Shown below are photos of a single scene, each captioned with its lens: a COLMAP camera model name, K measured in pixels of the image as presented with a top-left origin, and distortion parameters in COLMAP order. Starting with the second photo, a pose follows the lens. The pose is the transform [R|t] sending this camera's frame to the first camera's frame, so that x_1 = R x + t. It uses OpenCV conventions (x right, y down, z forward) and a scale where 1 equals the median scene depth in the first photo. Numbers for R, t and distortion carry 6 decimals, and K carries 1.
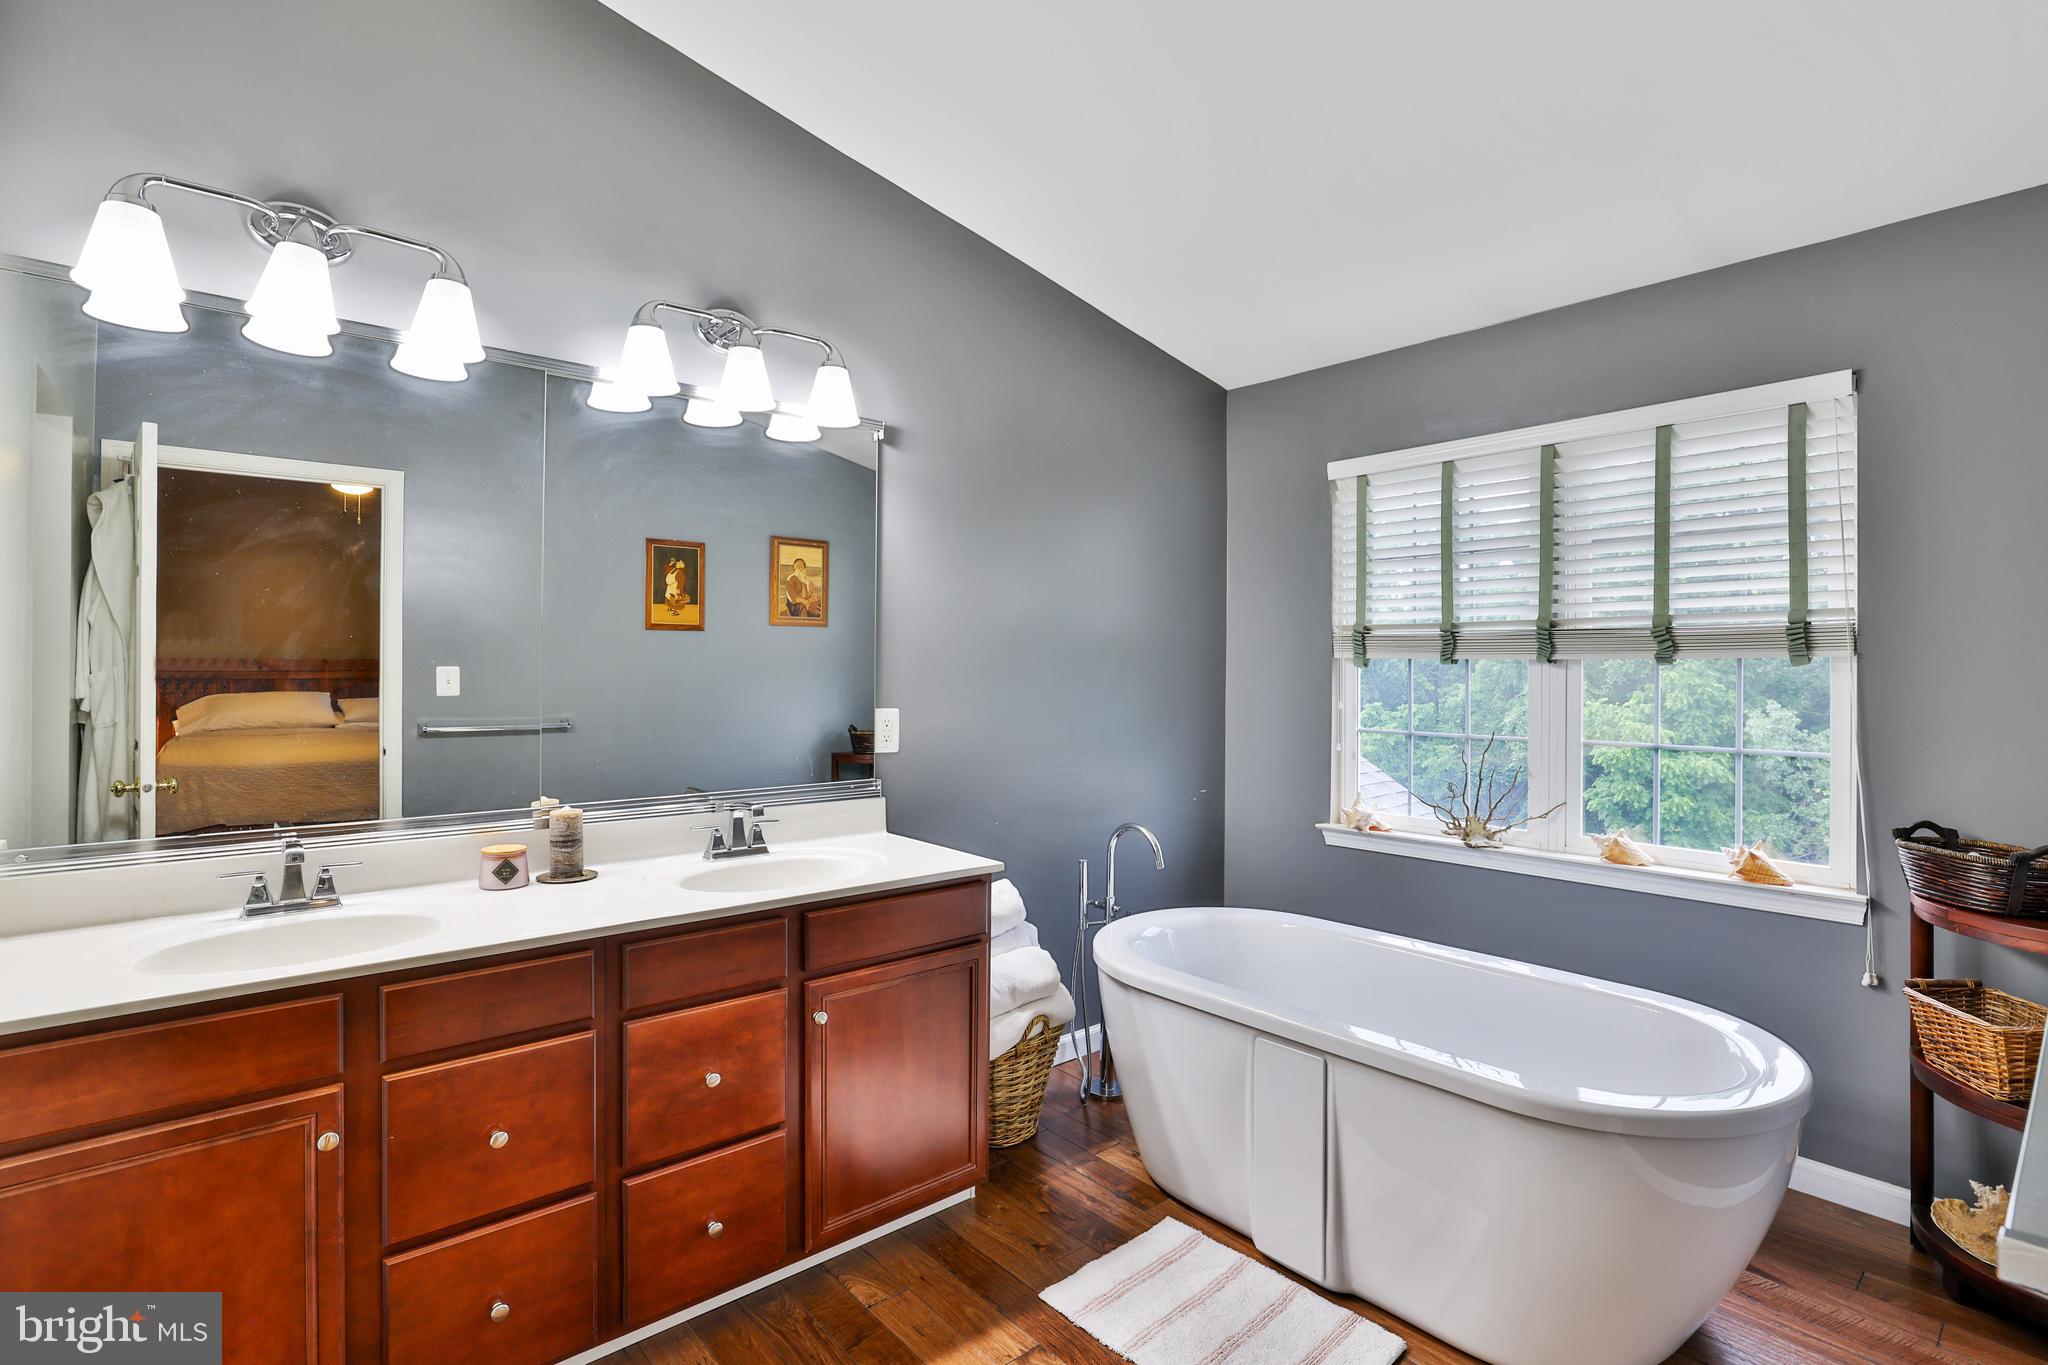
lens RADIAL K [[966.2, 0, 1004.1], [0, 966.2, 671.6], [0, 0, 1]] dist [-0.010070, 0.003345]
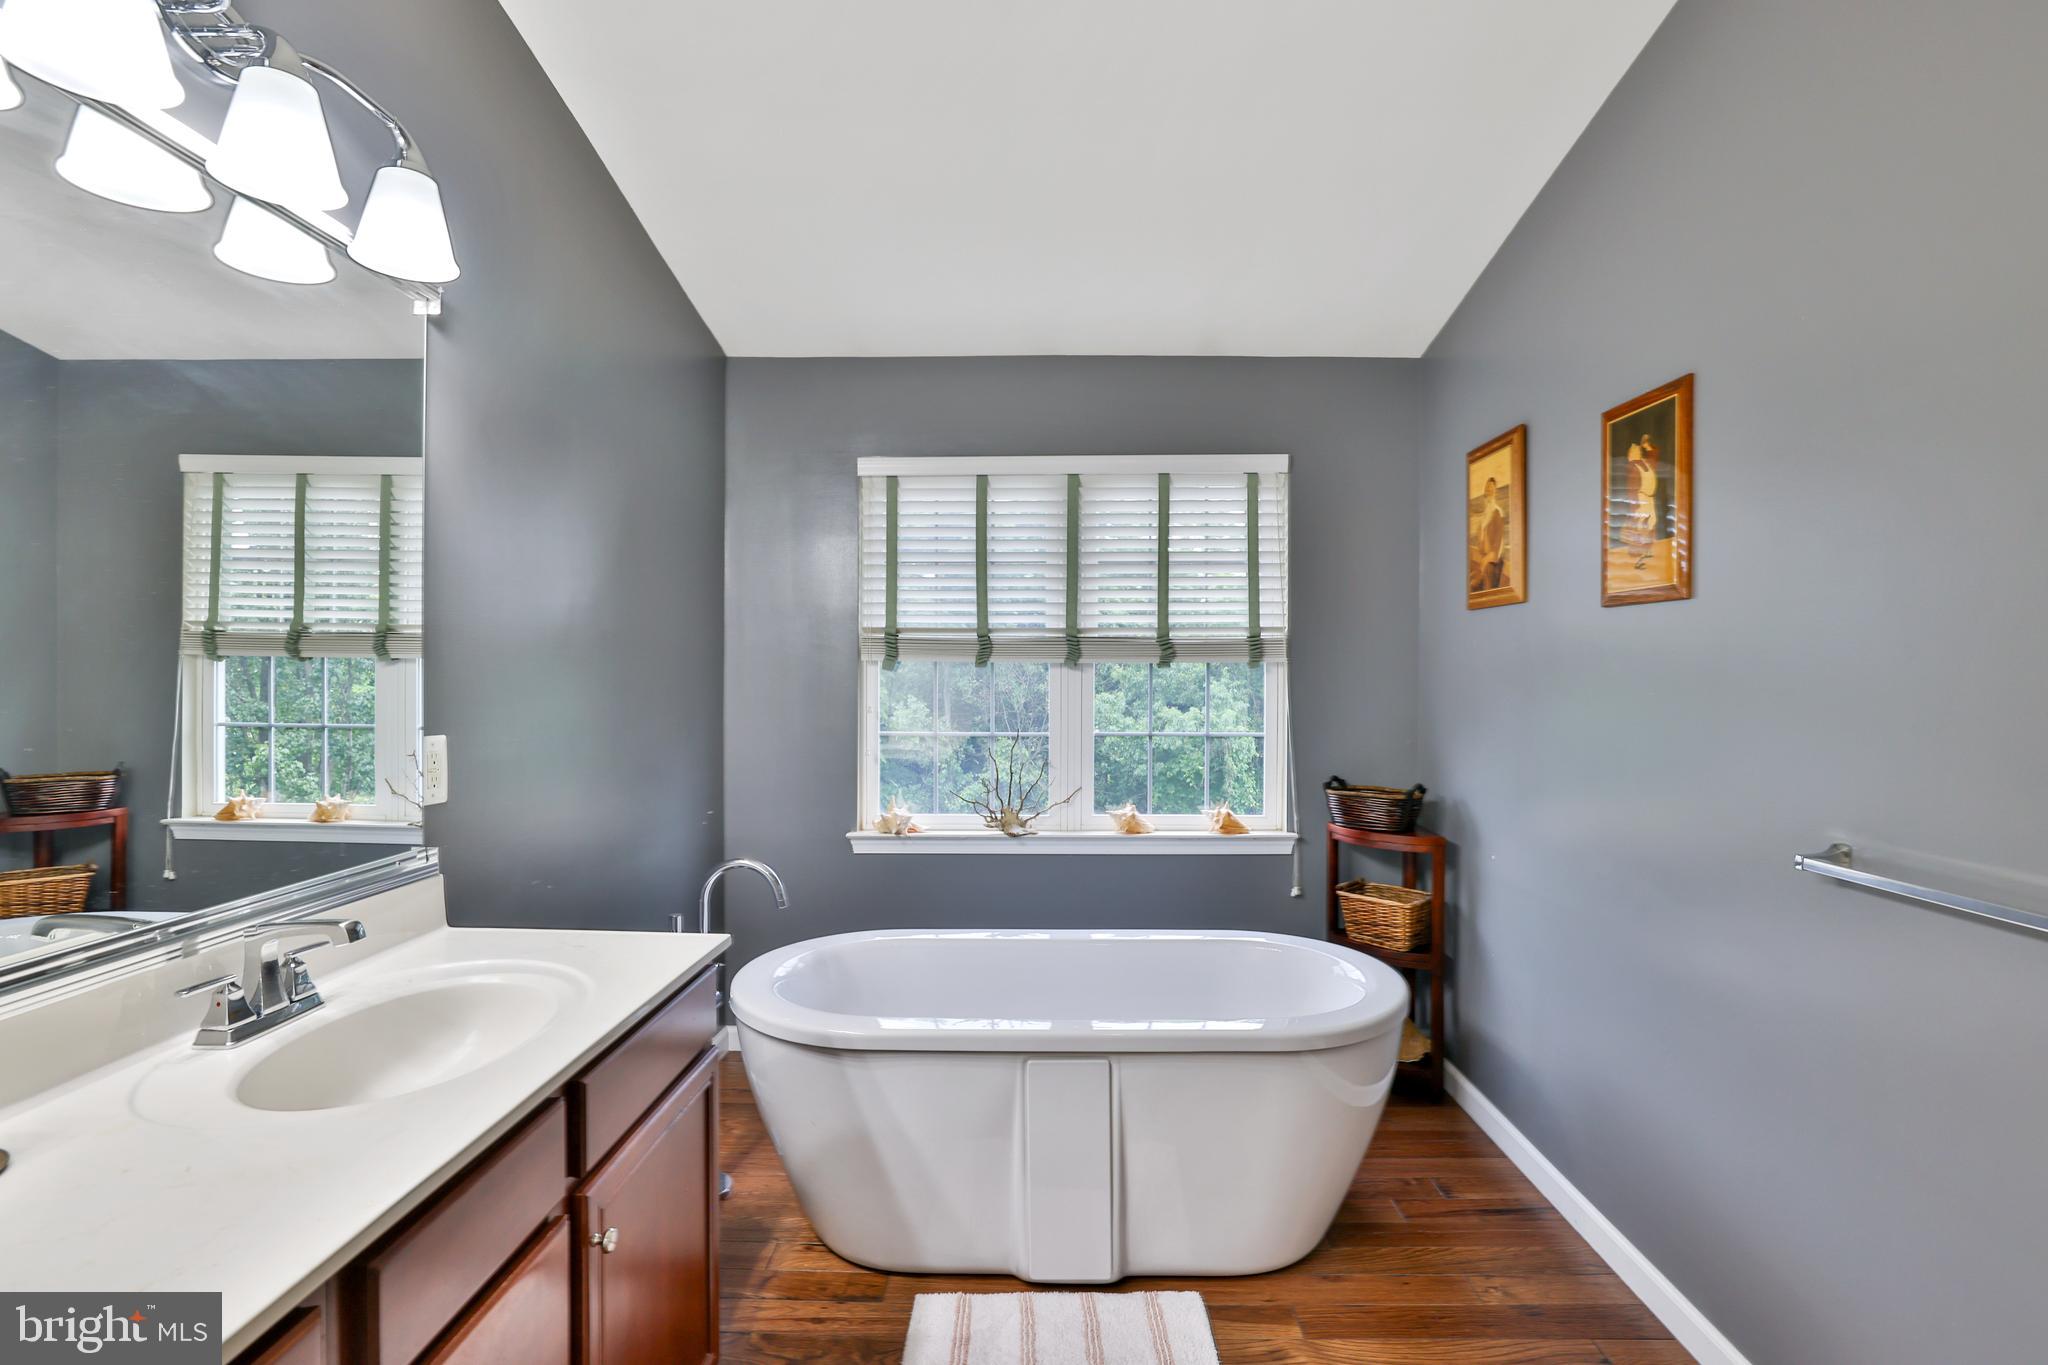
lens RADIAL K [[966.2, 0, 1018.9], [0, 966.2, 700.7], [0, 0, 1]] dist [-0.010070, 0.003345]
pose [[0.667765, -0.024581, 0.743966, -0.369583], [0.004643, 0.999573, 0.028859, -0.002071], [-0.744357, -0.015817, 0.667594, 0.317424]]
